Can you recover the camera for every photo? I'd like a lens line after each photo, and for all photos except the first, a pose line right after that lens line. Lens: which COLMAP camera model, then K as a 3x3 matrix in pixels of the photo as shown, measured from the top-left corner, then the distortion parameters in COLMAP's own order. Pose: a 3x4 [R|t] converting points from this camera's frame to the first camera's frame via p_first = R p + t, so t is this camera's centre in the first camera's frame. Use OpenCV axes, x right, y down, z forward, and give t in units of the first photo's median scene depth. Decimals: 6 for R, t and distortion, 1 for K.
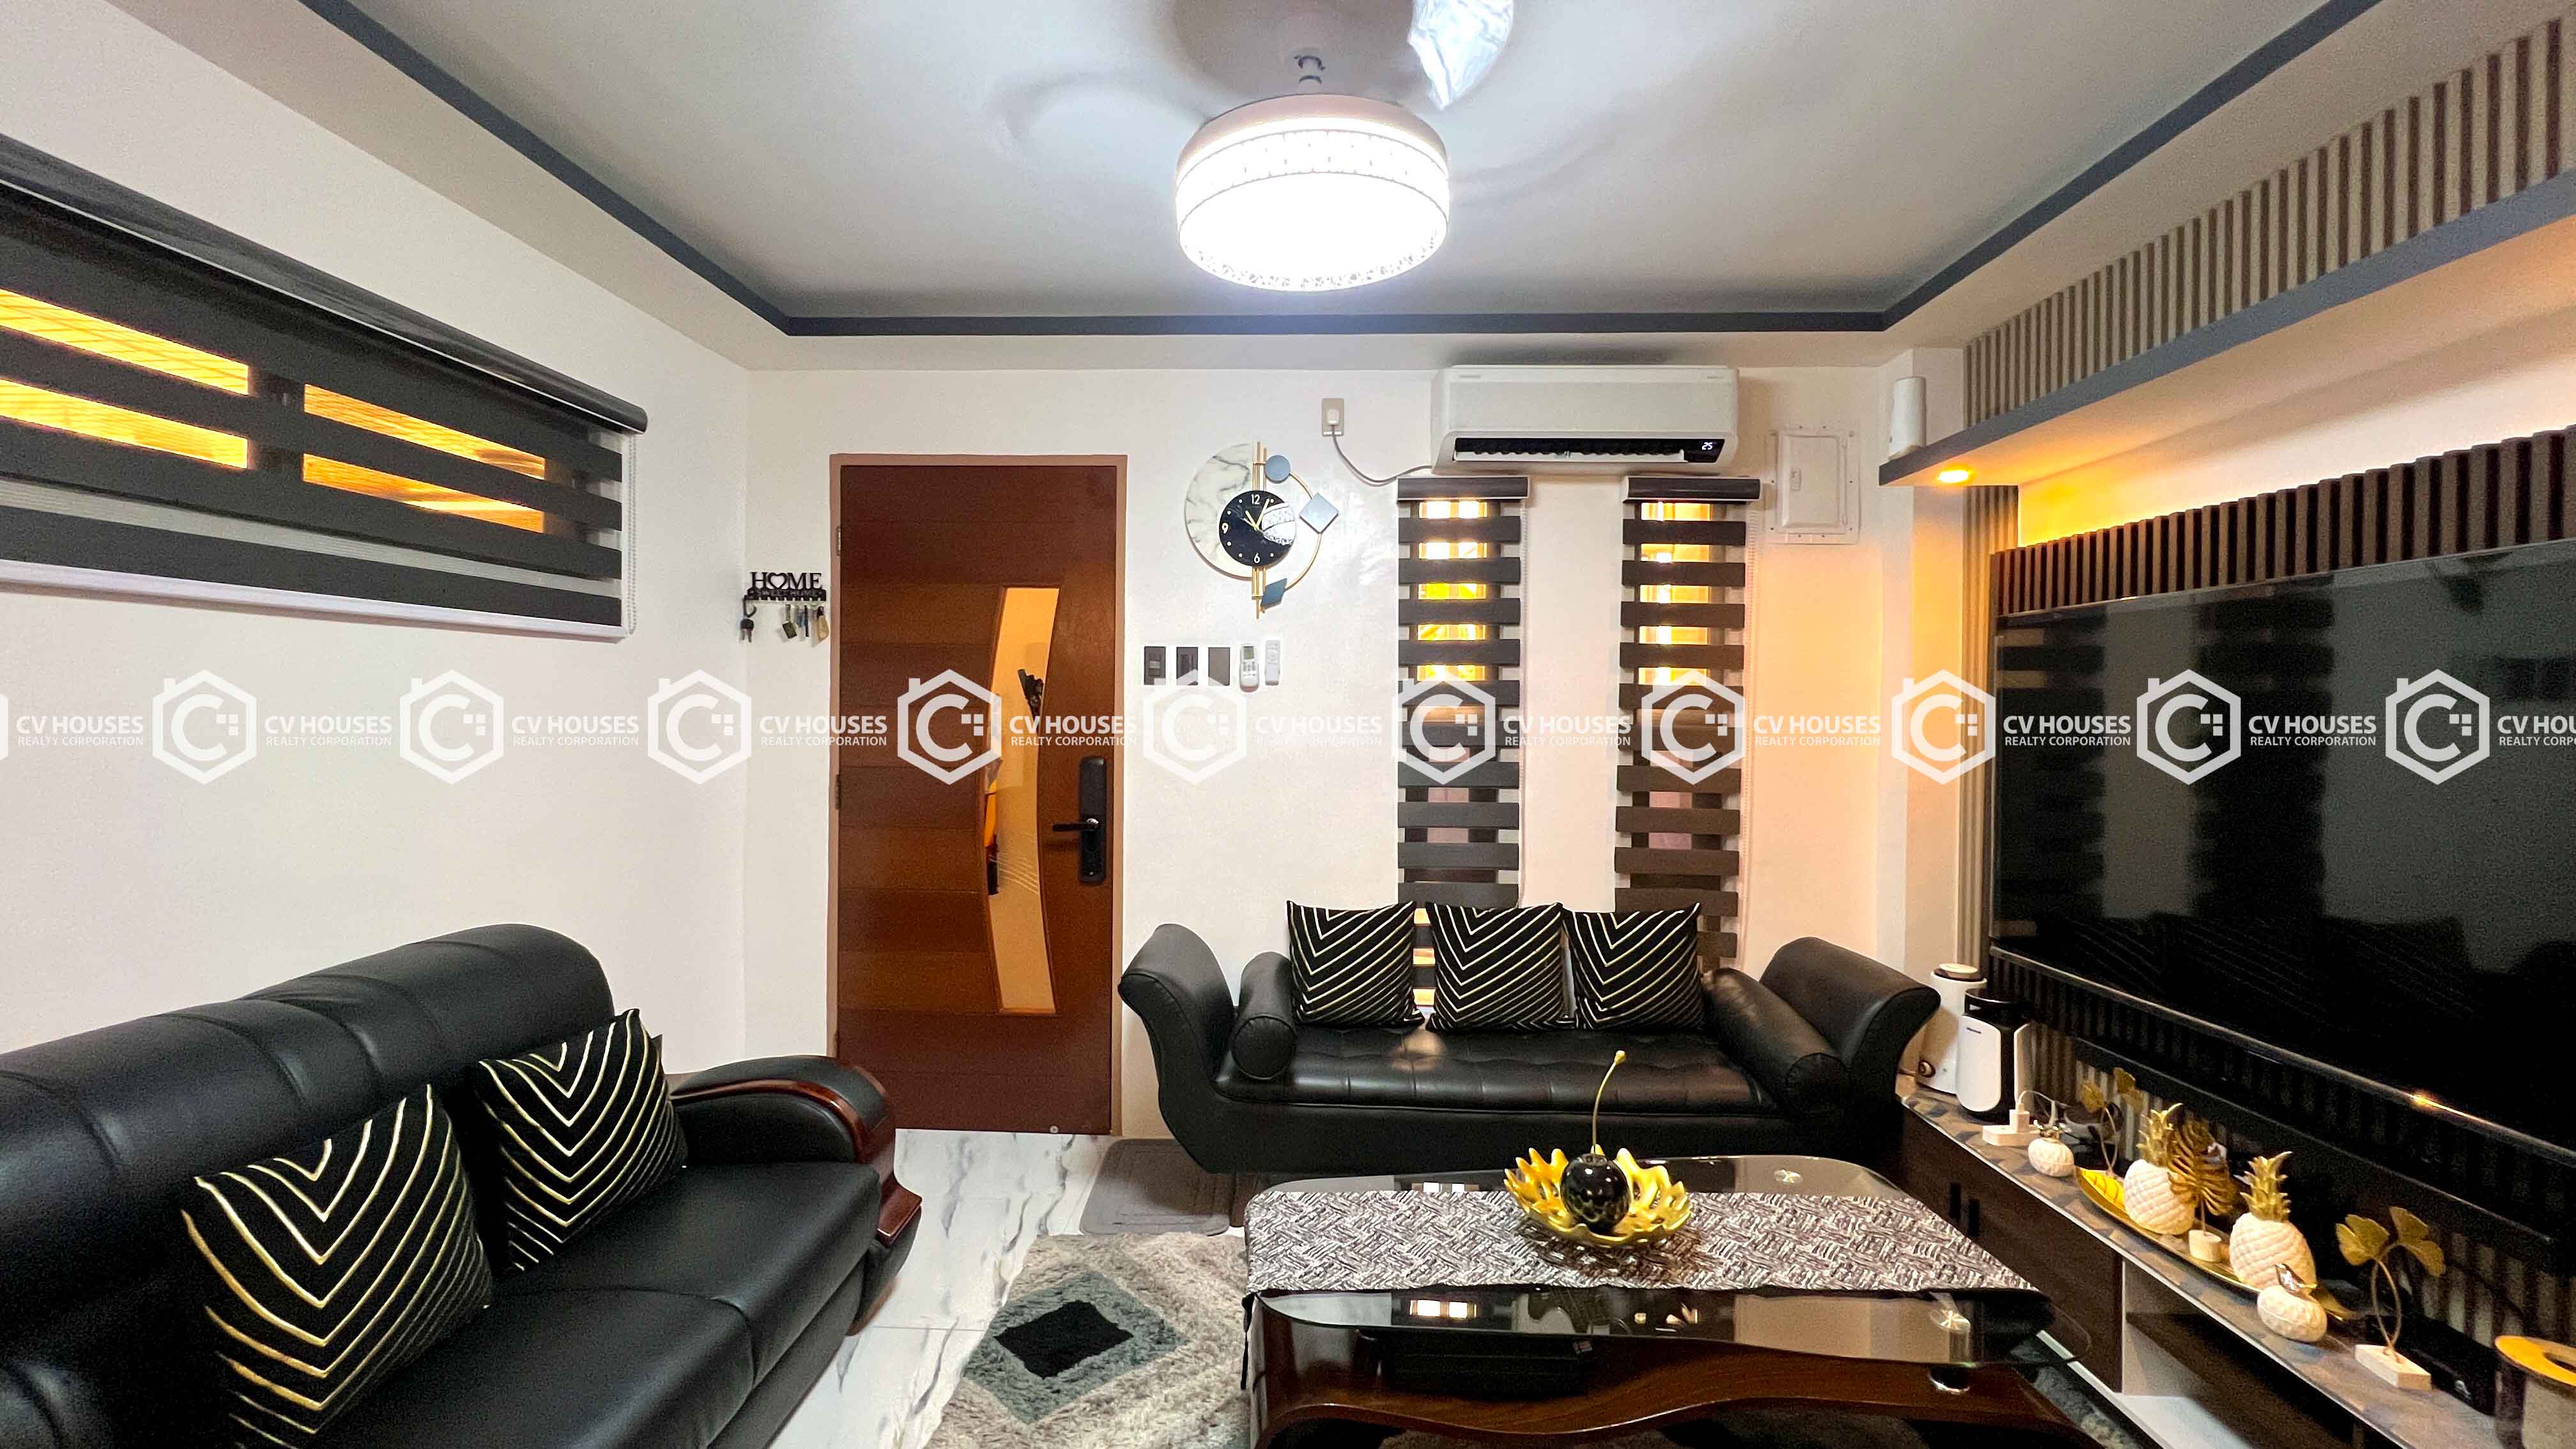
lens RADIAL K [[1033.0, 0, 1288.0], [0, 1033.0, 724.5], [0, 0, 1]] dist [0.000309, -0.000007]
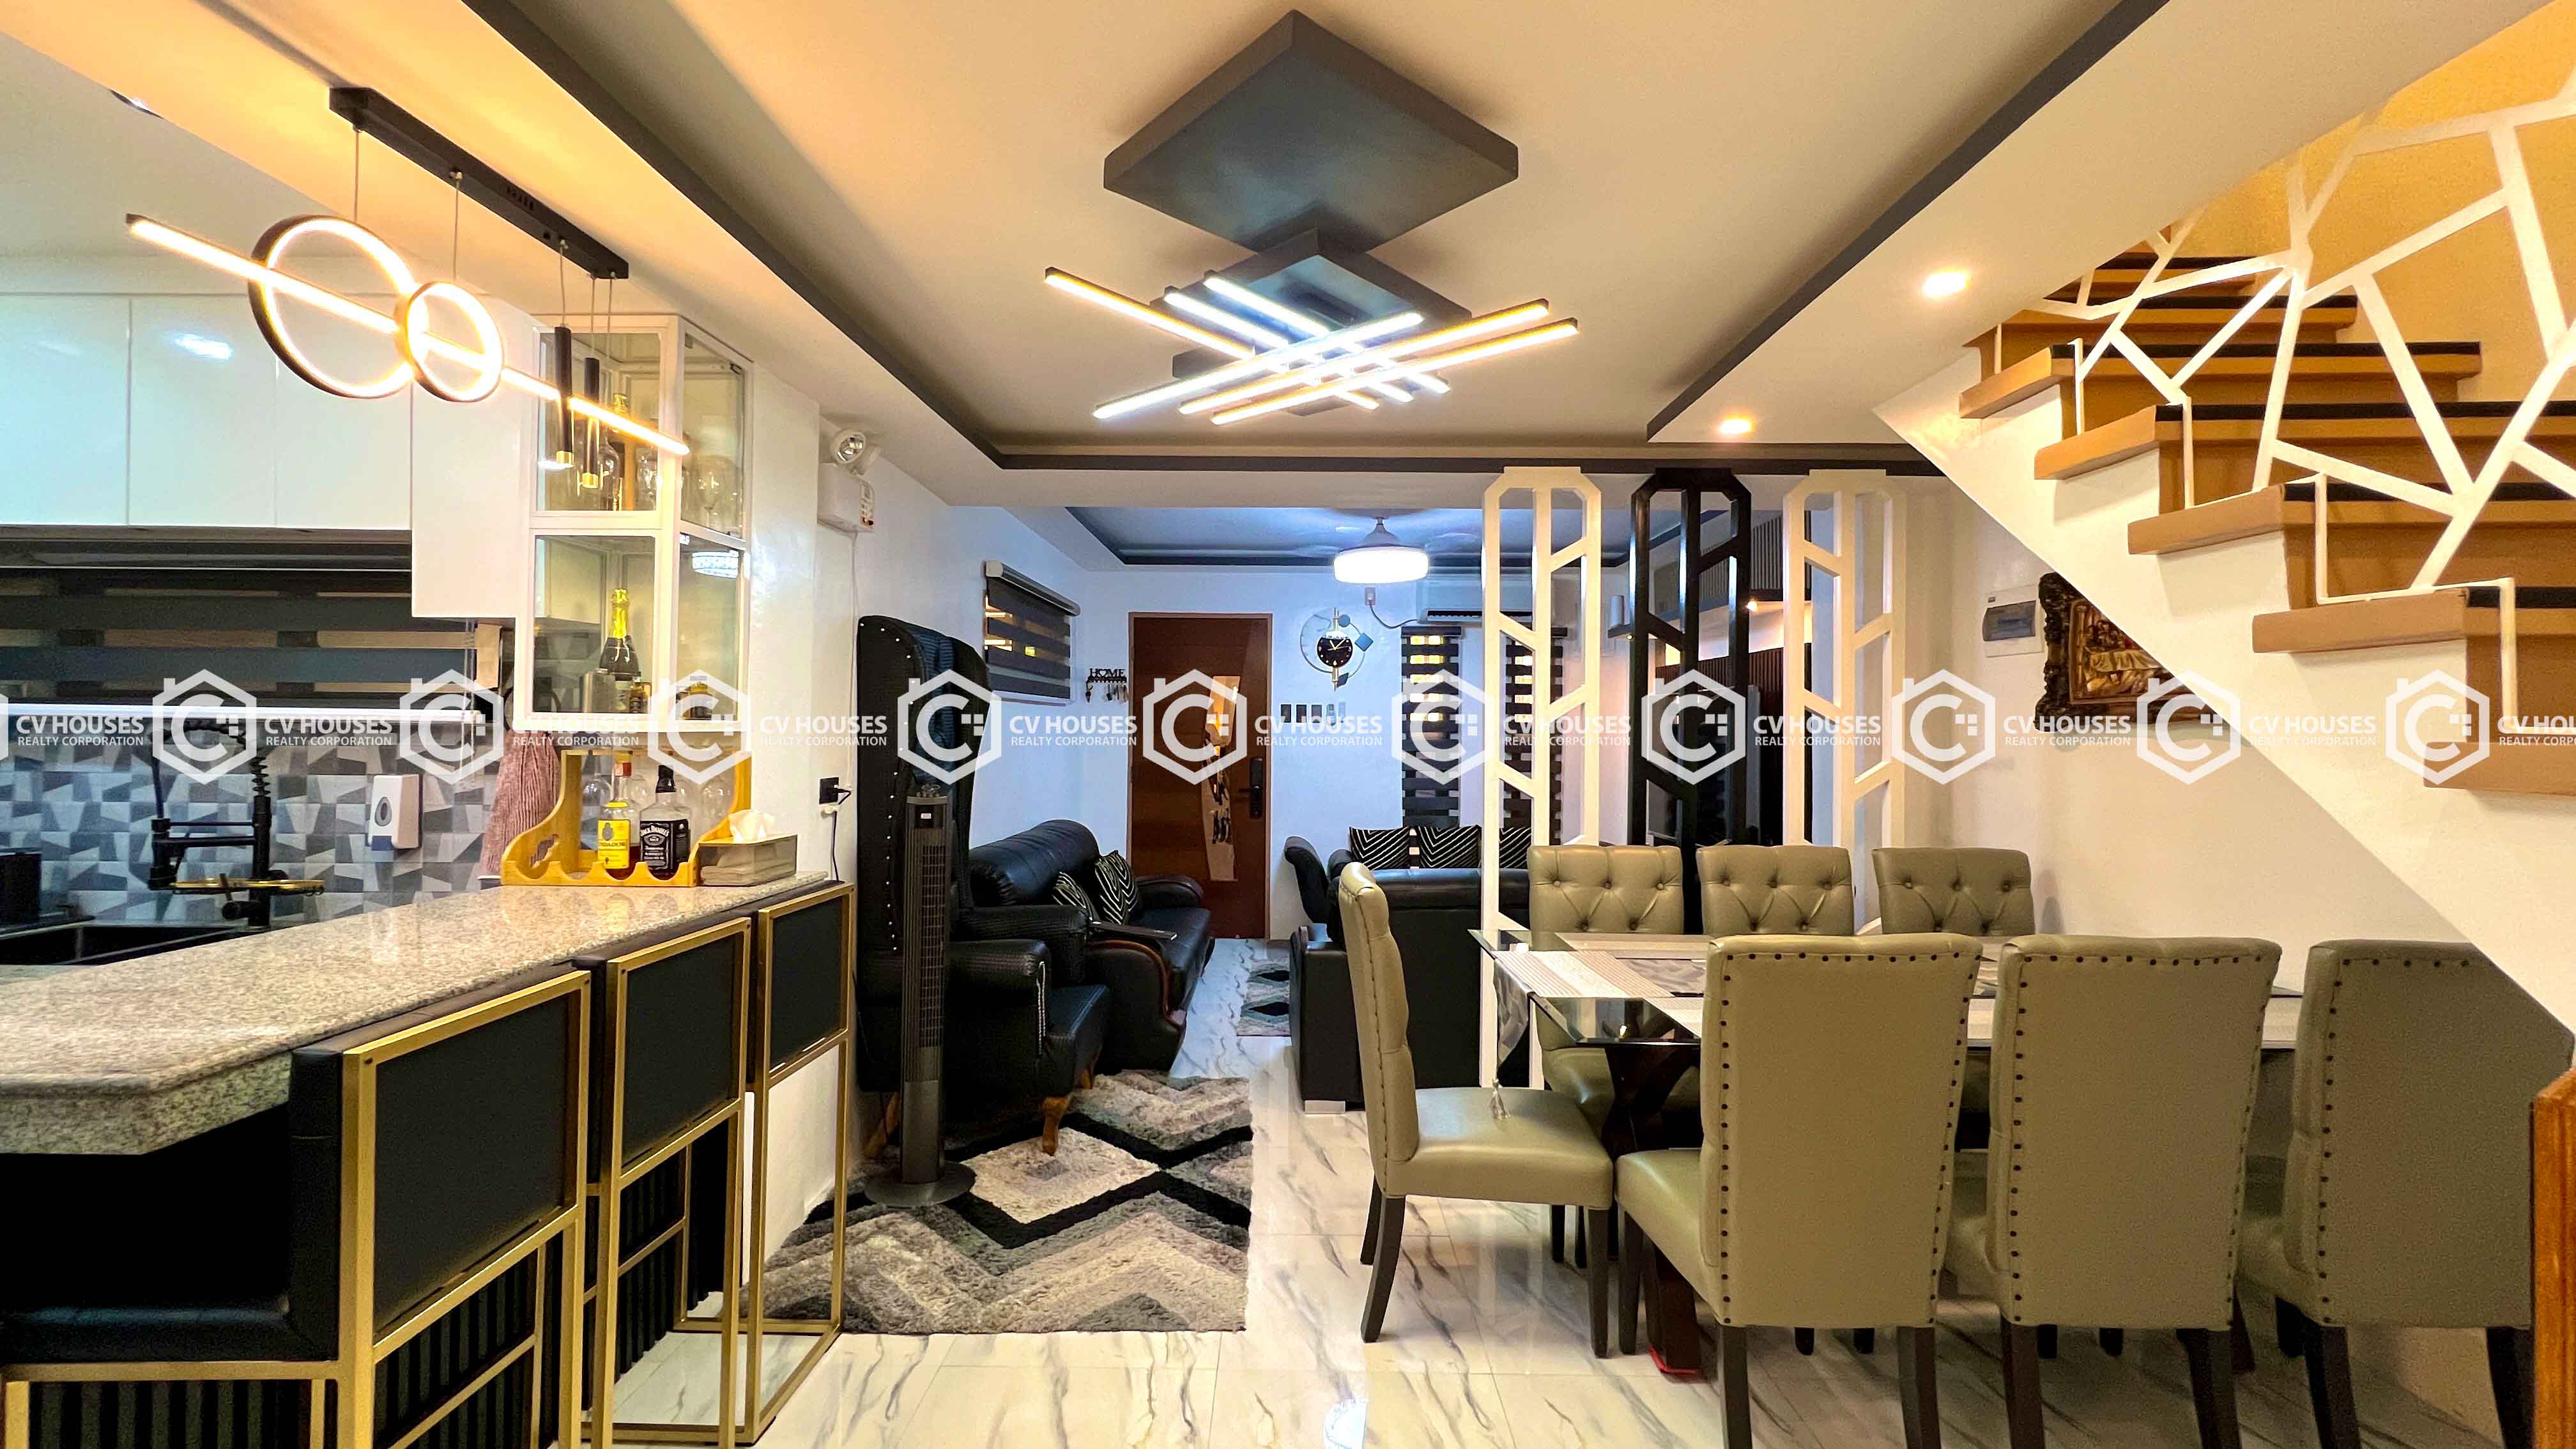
lens RADIAL K [[1033.0, 0, 1288.0], [0, 1033.0, 724.5], [0, 0, 1]] dist [0.000309, -0.000007]
pose [[0.999992, -0.004040, -0.000394, -0.124696], [0.004040, 0.999991, 0.001312, -0.037152], [0.000389, -0.001313, 0.999999, -1.110657]]
